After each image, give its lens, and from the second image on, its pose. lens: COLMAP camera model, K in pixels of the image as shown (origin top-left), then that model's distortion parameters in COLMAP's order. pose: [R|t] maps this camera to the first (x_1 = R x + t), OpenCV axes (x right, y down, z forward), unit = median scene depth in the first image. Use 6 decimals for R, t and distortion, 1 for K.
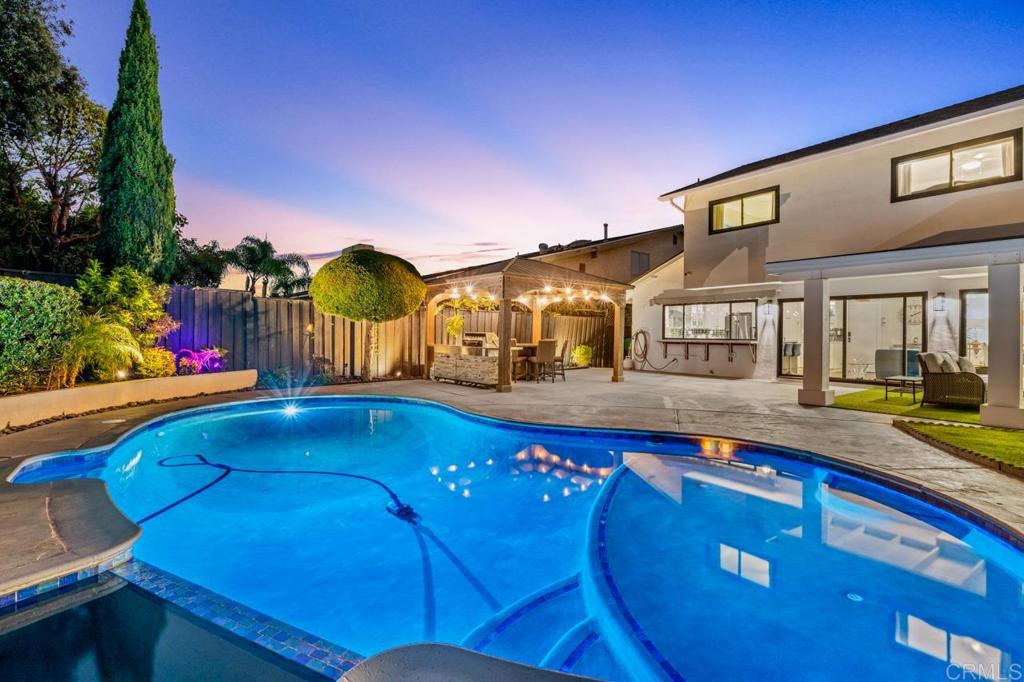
lens RADIAL K [[485.7, 0, 511.3], [0, 485.7, 334.7], [0, 0, 1]] dist [-0.001392, -0.000315]
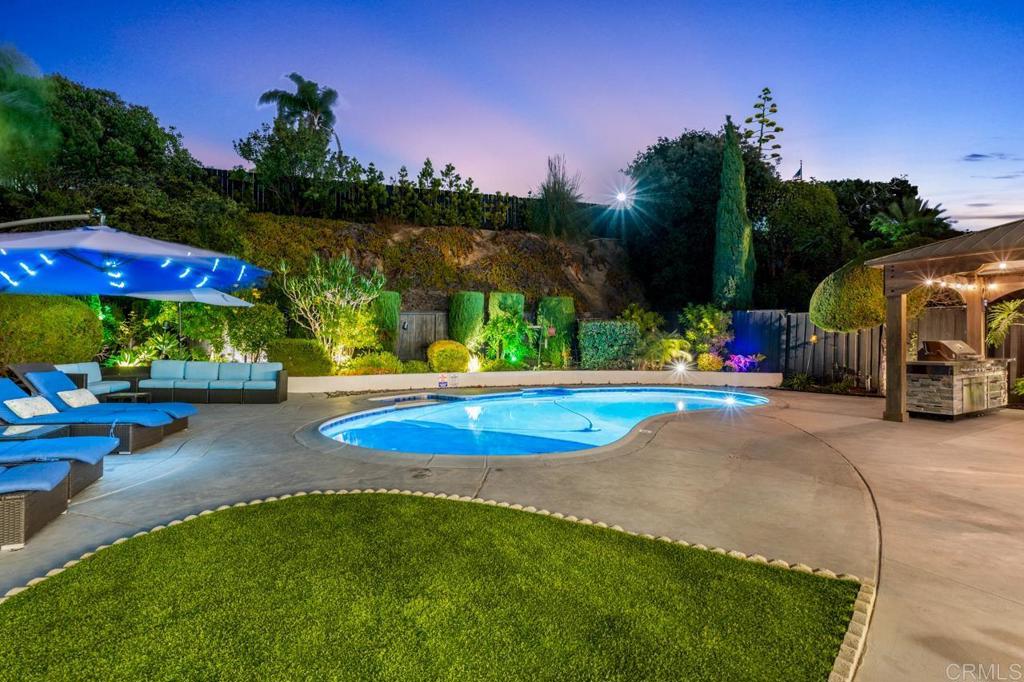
lens RADIAL K [[485.7, 0, 511.3], [0, 485.7, 334.7], [0, 0, 1]] dist [-0.001392, -0.000315]
pose [[-0.174495, -0.024232, -0.984360, 0.716276], [-0.002581, 0.999705, -0.024152, 0.005428], [0.984655, -0.001674, -0.174506, 0.484476]]
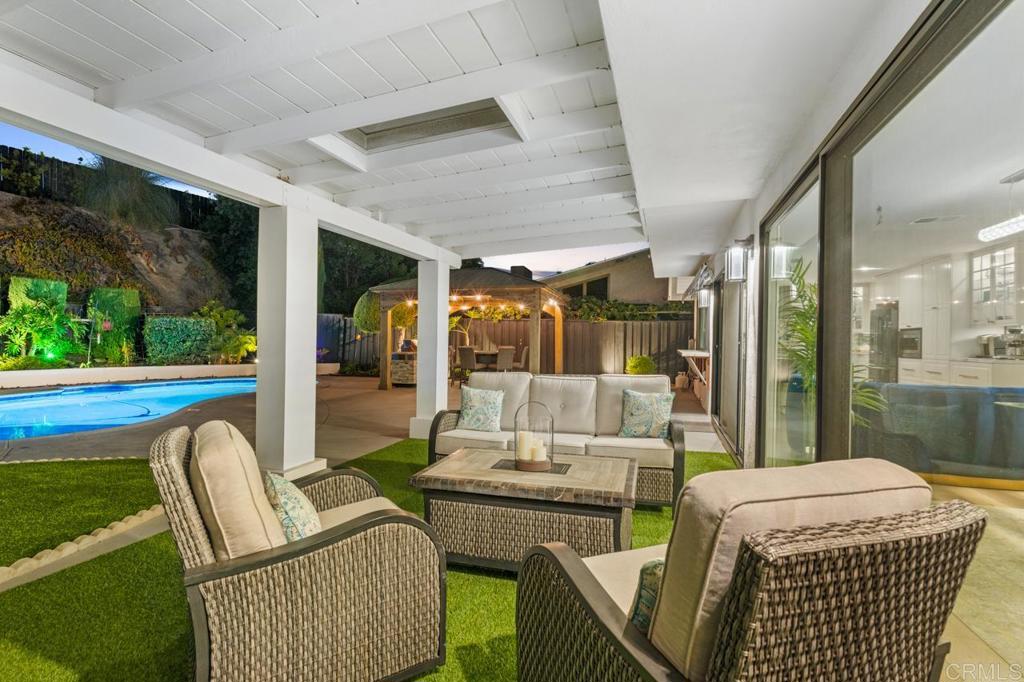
lens RADIAL K [[460.7, 0, 506.3], [0, 460.7, 341.5], [0, 0, 1]] dist [0.000589, -0.000014]
pose [[0.568483, -0.000554, -0.822695, 0.924421], [-0.007271, 0.999957, -0.005697, 0.004609], [0.822663, 0.009221, 0.568455, 0.527700]]
